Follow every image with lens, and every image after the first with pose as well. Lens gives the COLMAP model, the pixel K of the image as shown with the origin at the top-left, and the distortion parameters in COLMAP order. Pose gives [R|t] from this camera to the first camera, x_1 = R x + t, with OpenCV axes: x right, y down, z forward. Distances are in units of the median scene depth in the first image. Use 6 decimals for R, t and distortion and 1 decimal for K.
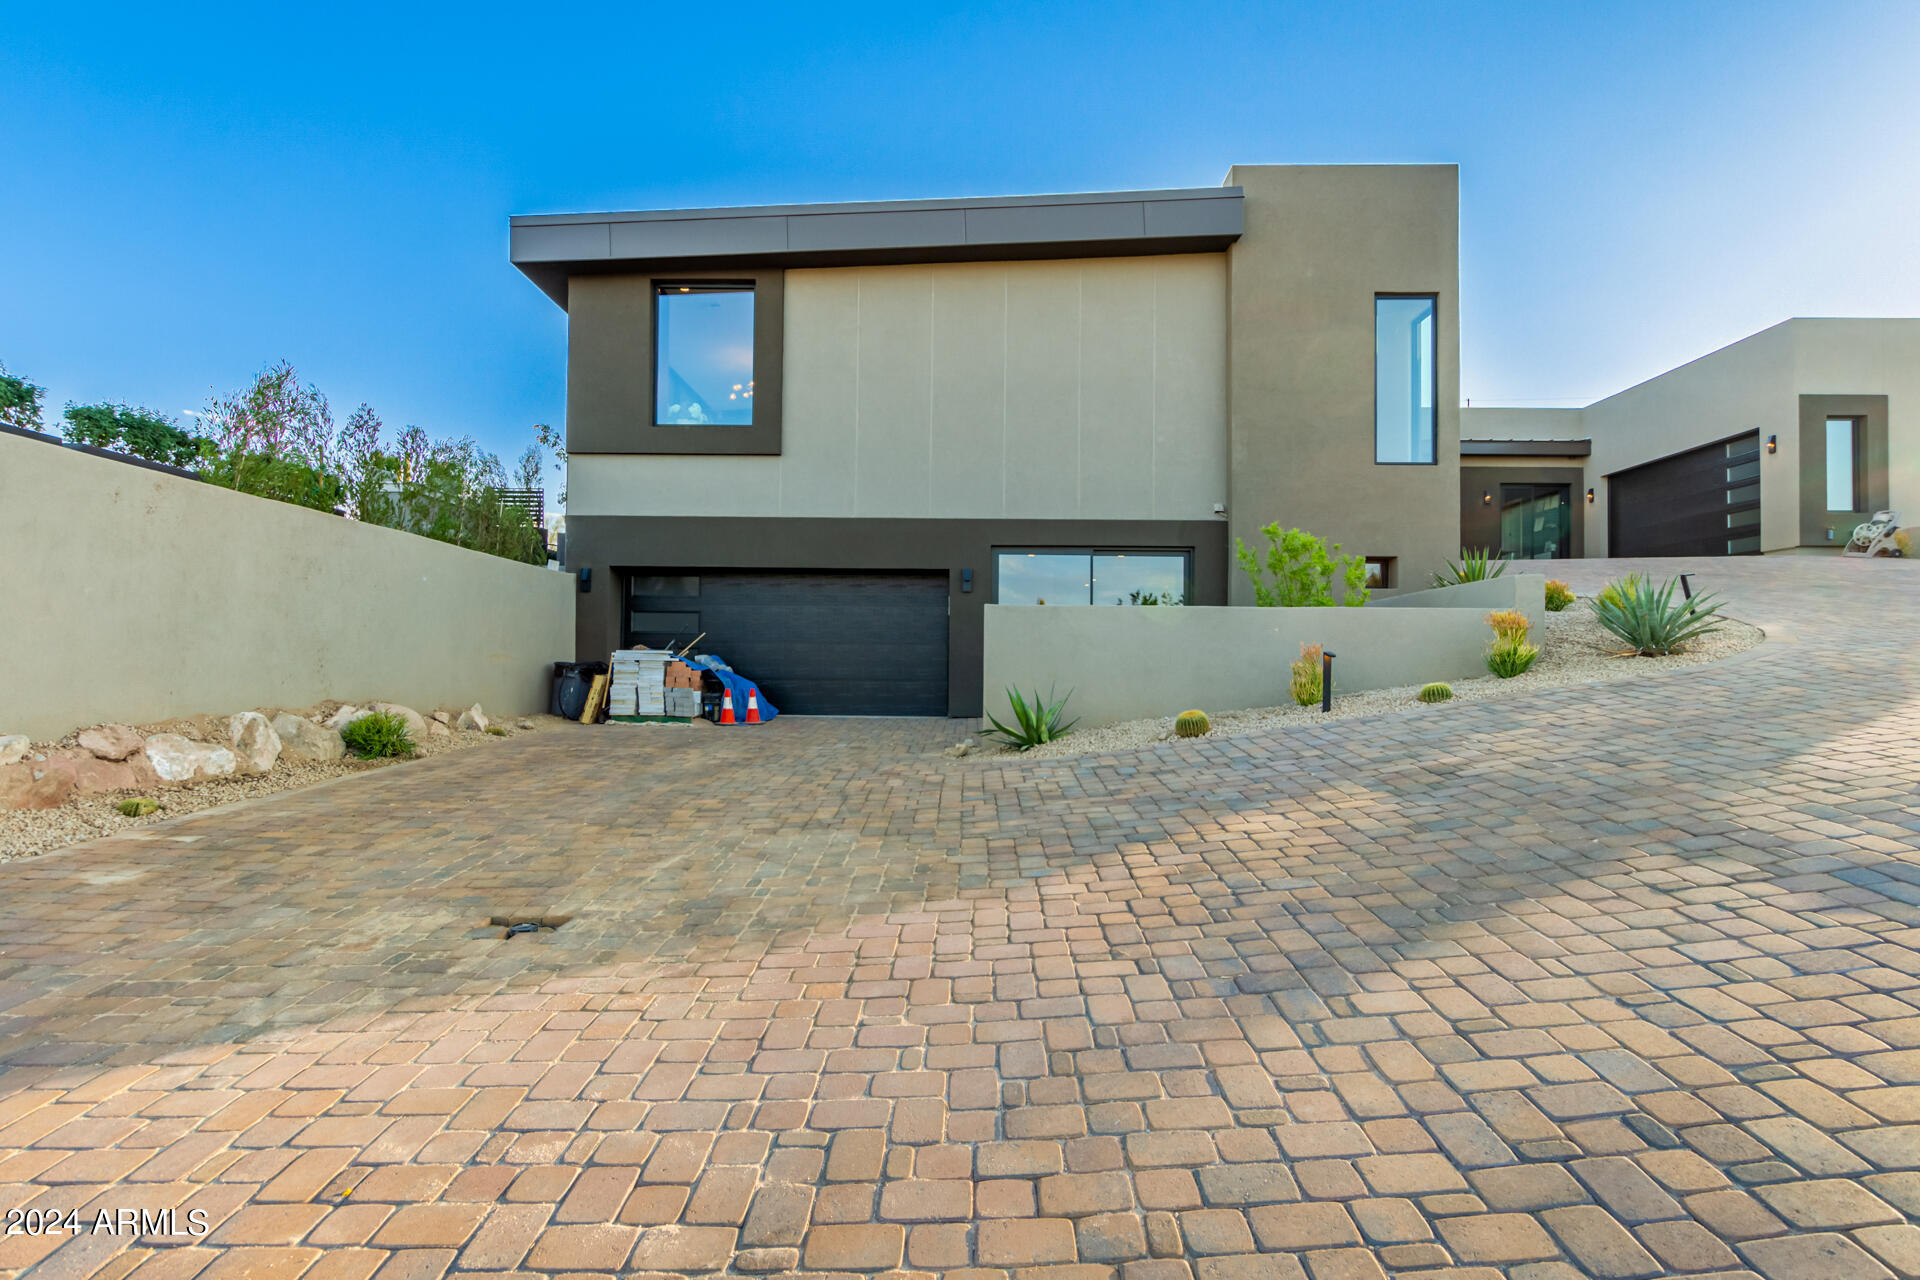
lens RADIAL K [[981.4, 0, 958.7], [0, 981.4, 660.6], [0, 0, 1]] dist [0.001169, -0.002700]
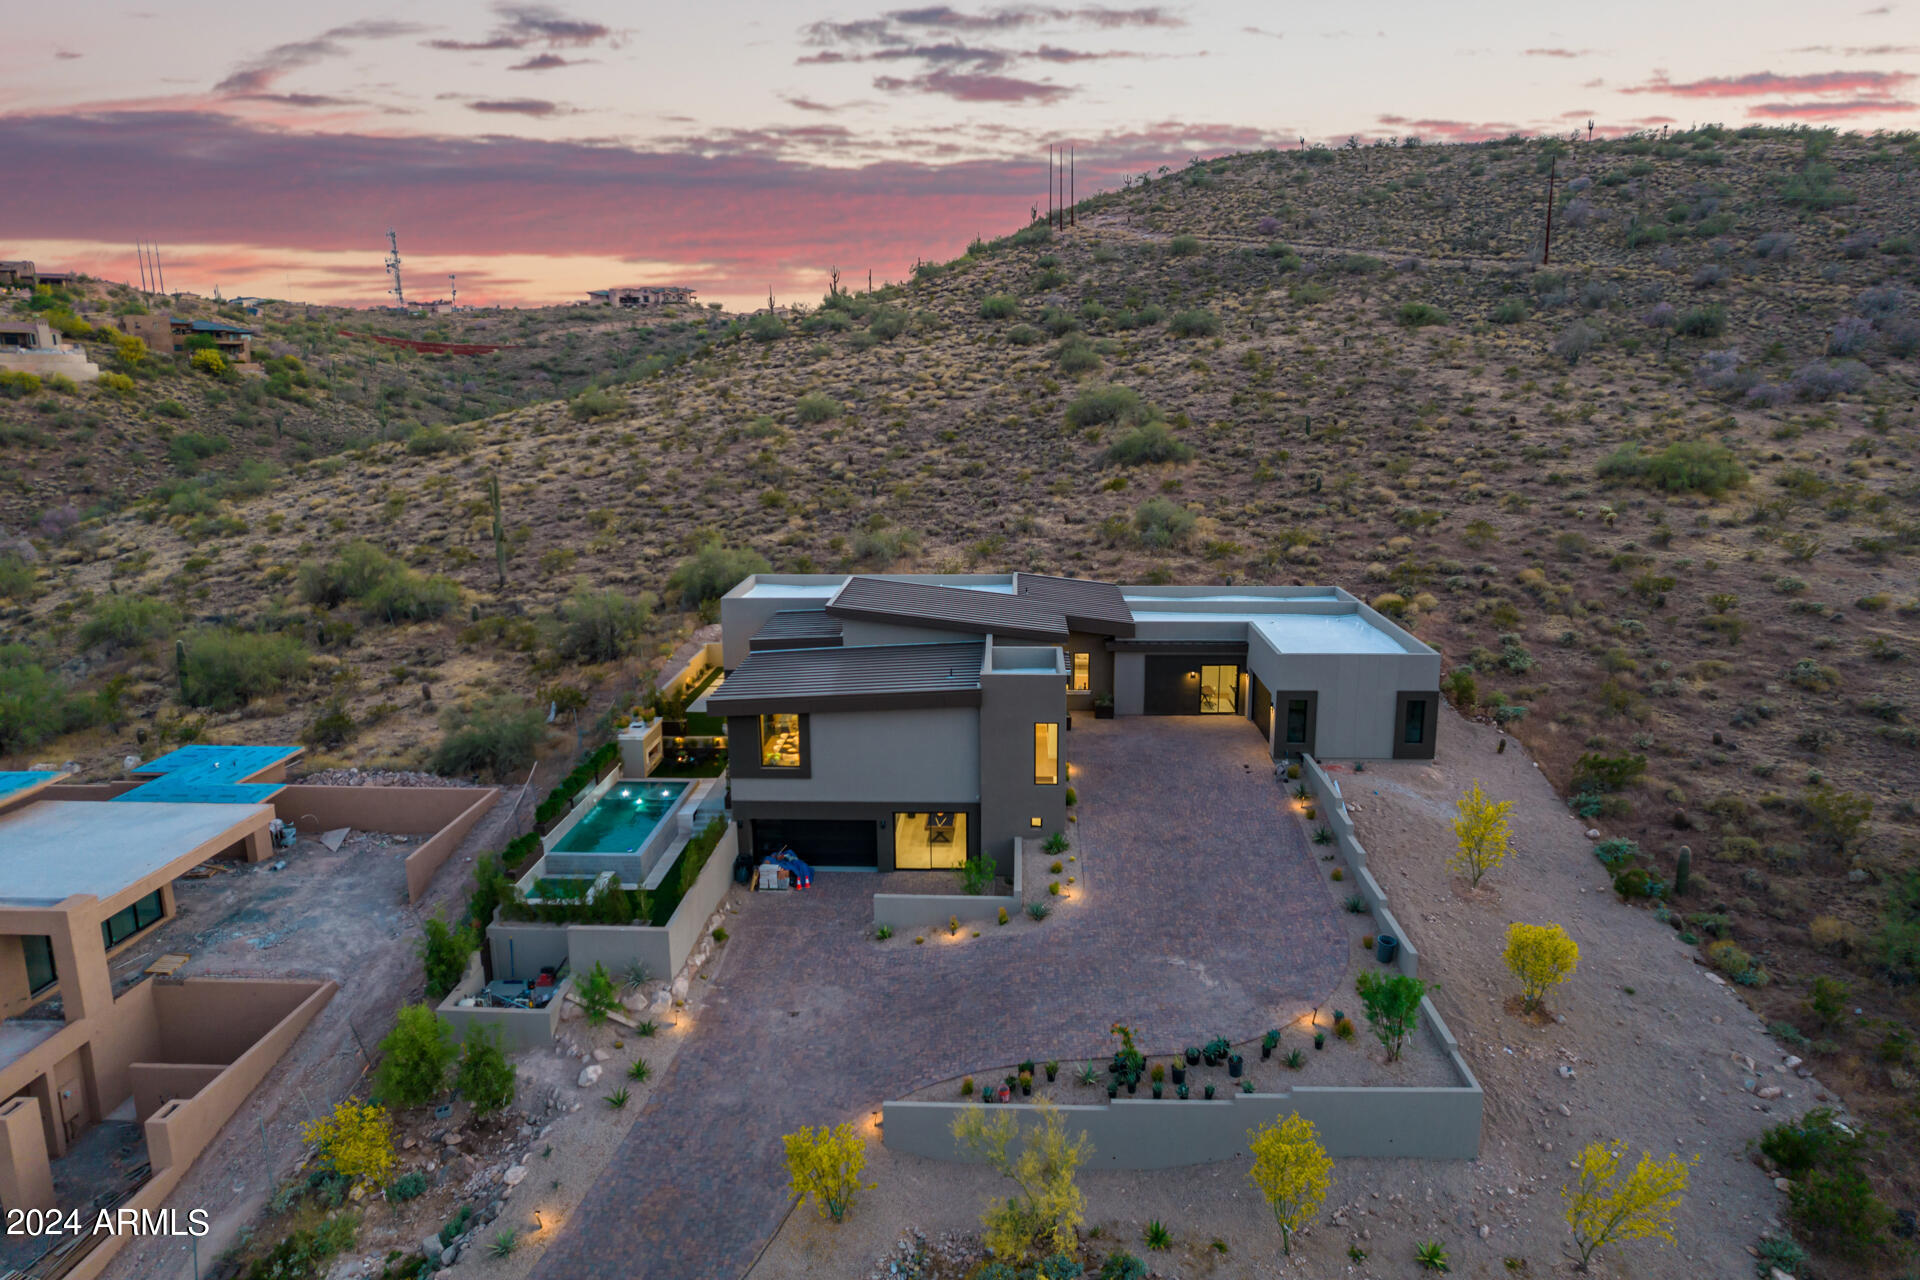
lens RADIAL K [[1221.9, 0, 958.4], [0, 1221.9, 633.6], [0, 0, 1]] dist [-0.070664, 0.062845]
pose [[0.999353, -0.012346, -0.033780, 0.333407], [0.019463, 0.975464, 0.219296, -1.316545], [0.030244, -0.219812, 0.975073, -2.115513]]
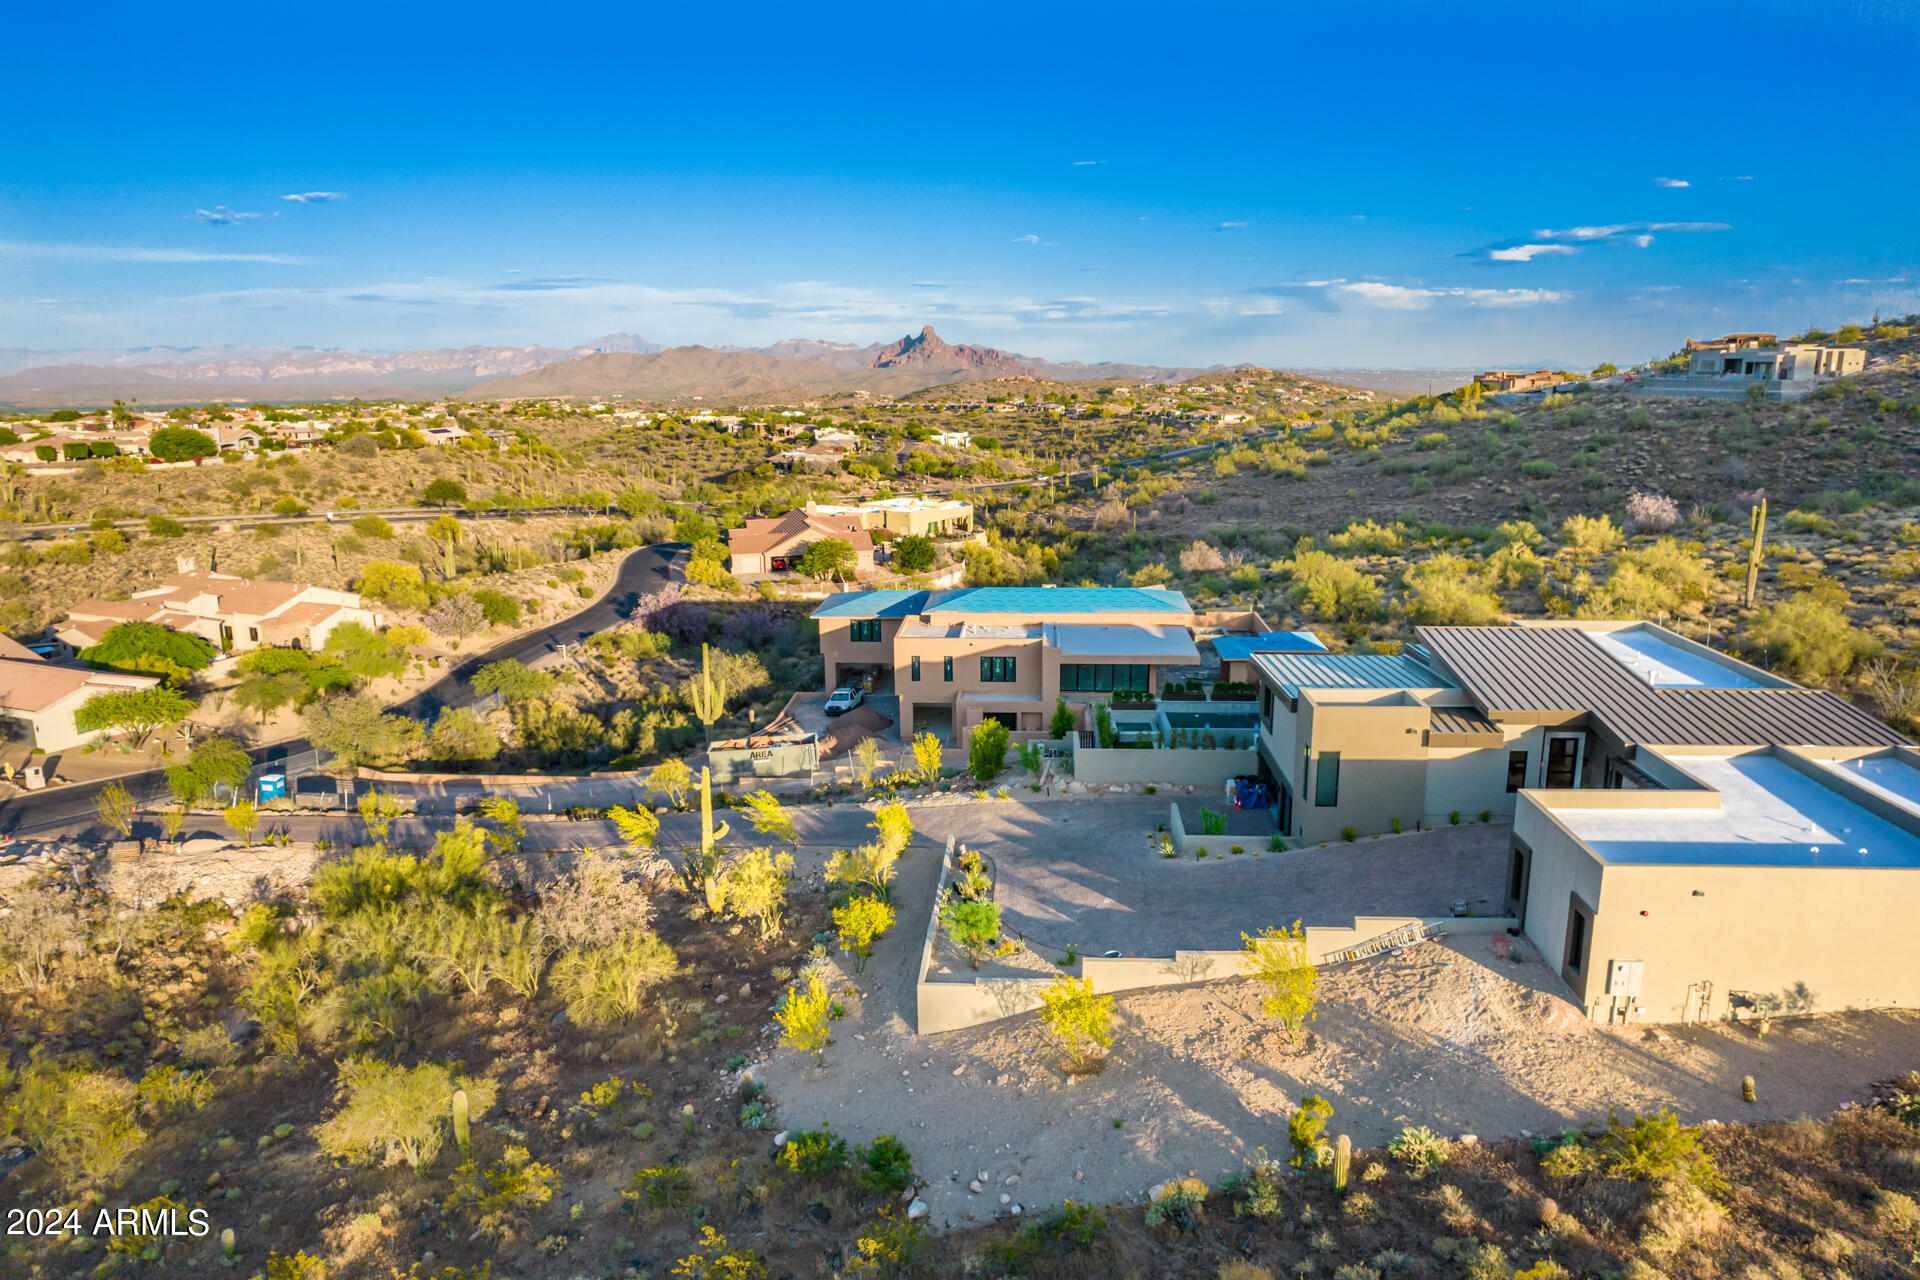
lens RADIAL K [[1221.9, 0, 962.3], [0, 1221.9, 635.3], [0, 0, 1]] dist [-0.070664, 0.062845]
pose [[-0.040609, 0.205981, -0.977713, 3.939788], [0.019958, 0.978492, 0.205316, -1.445832], [0.998976, -0.011175, -0.043846, 0.124547]]
